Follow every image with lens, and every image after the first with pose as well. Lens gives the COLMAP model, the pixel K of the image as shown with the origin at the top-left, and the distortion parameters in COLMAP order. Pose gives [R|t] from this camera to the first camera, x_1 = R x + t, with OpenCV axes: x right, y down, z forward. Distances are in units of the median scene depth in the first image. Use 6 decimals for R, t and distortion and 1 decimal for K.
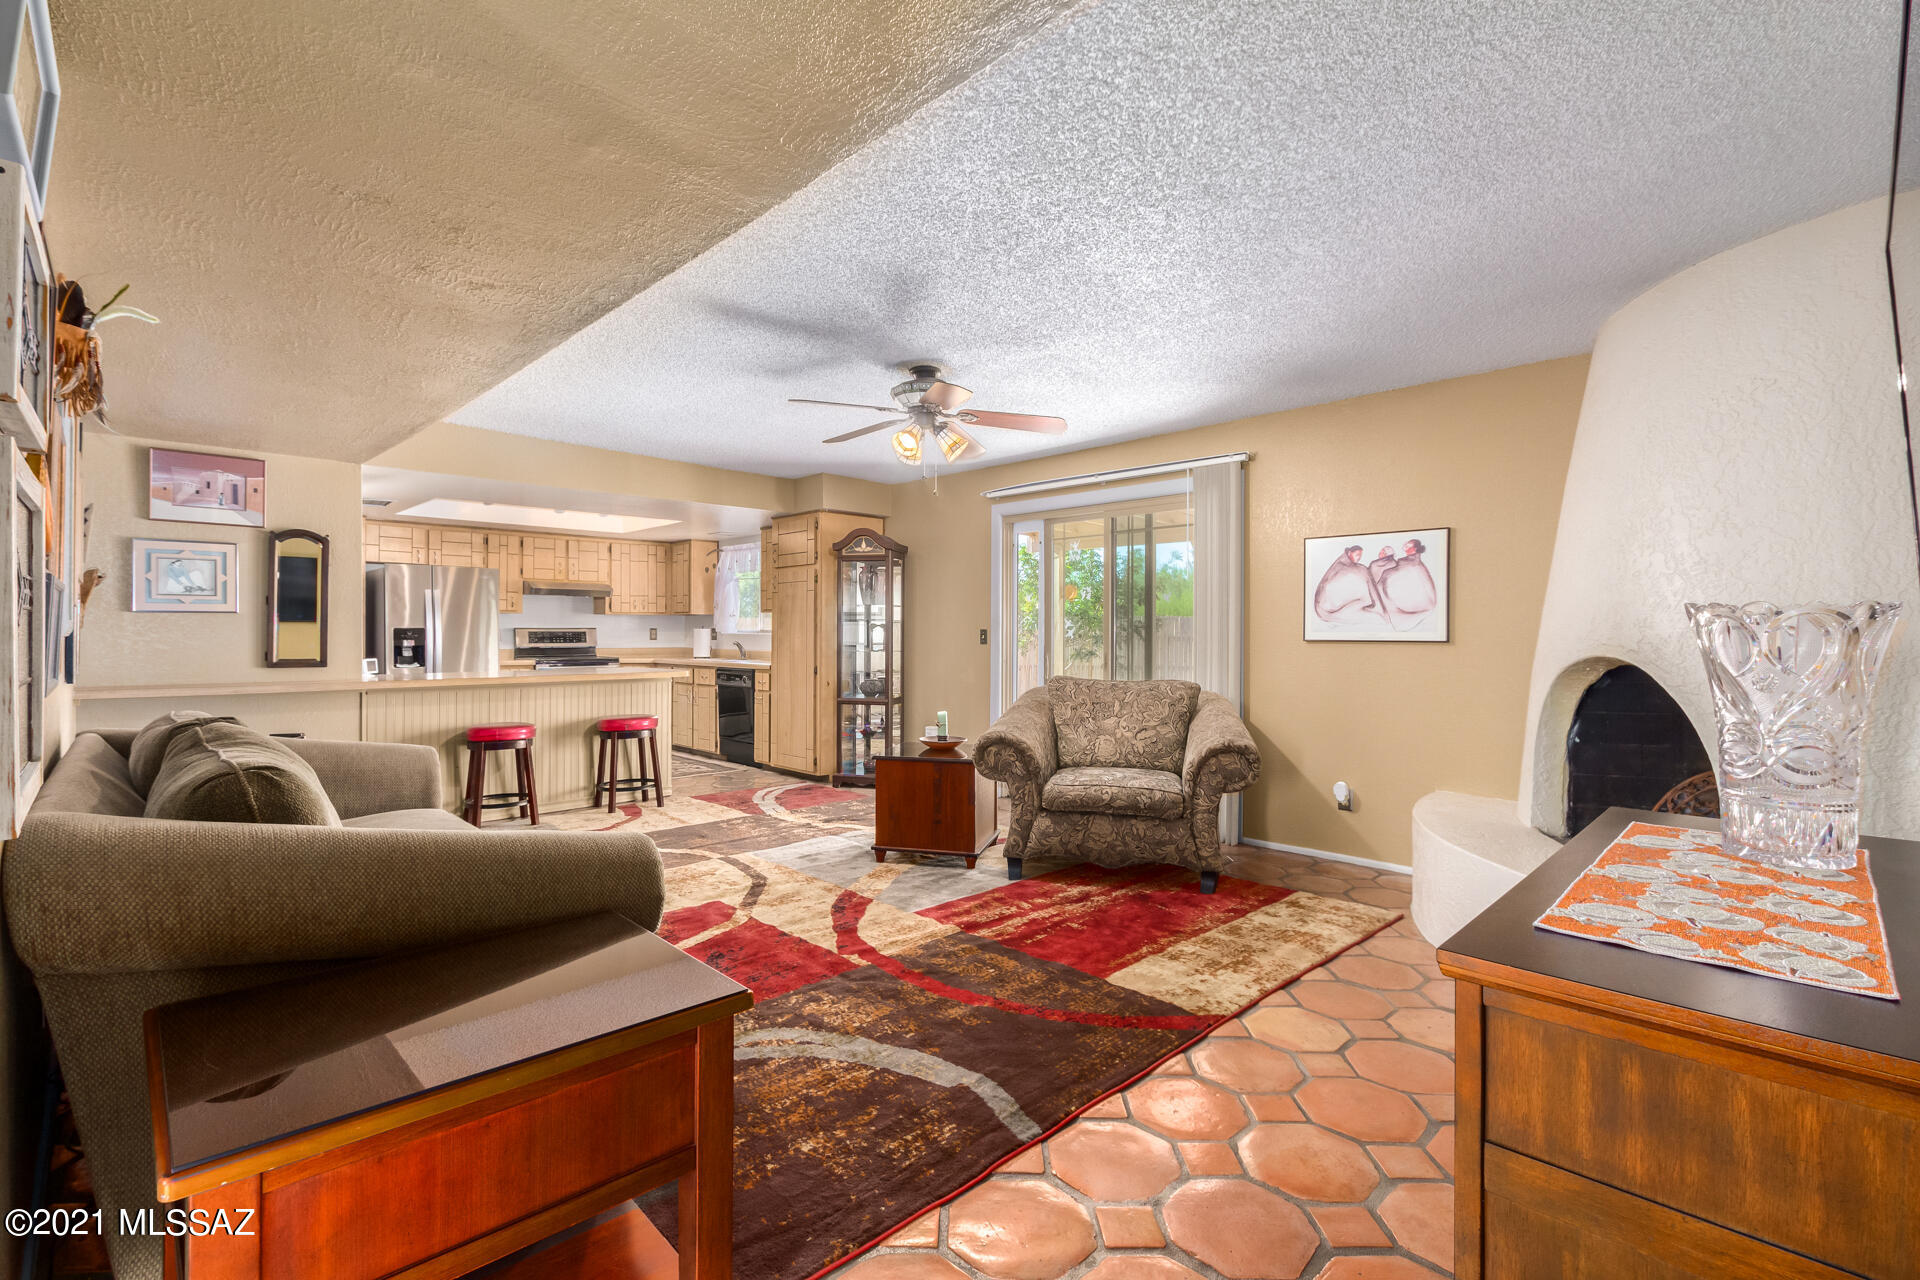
lens RADIAL K [[882.1, 0, 963.1], [0, 882.1, 625.9], [0, 0, 1]] dist [0.000642, 0.000086]
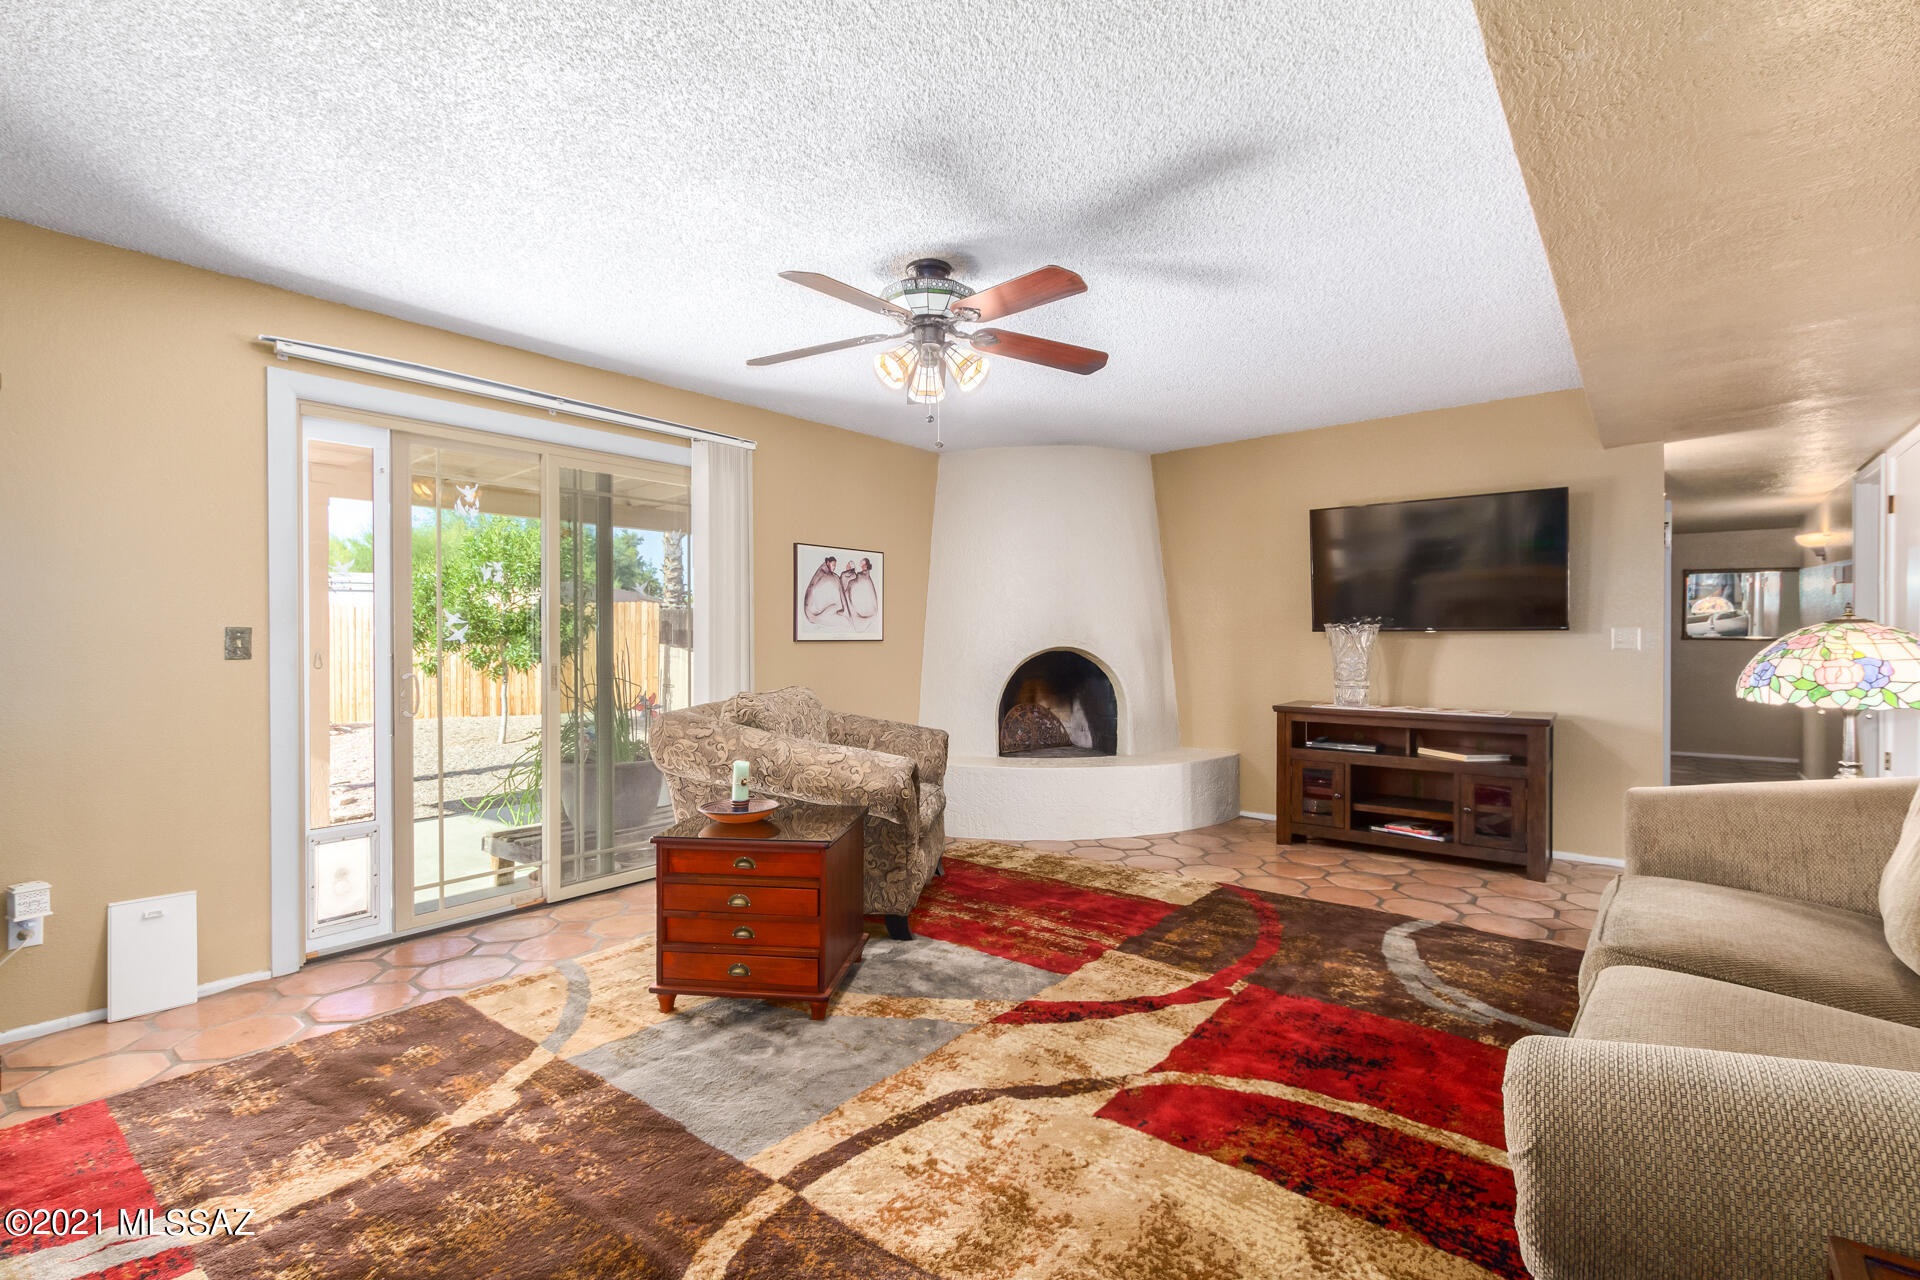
lens RADIAL K [[871.8, 0, 967.7], [0, 871.8, 636.3], [0, 0, 1]] dist [0.010171, 0.000074]
pose [[-0.134789, -0.004984, 0.990862, -0.428084], [-0.006481, 0.999970, 0.004148, 0.003482], [-0.990853, -0.005862, -0.134817, 0.607959]]
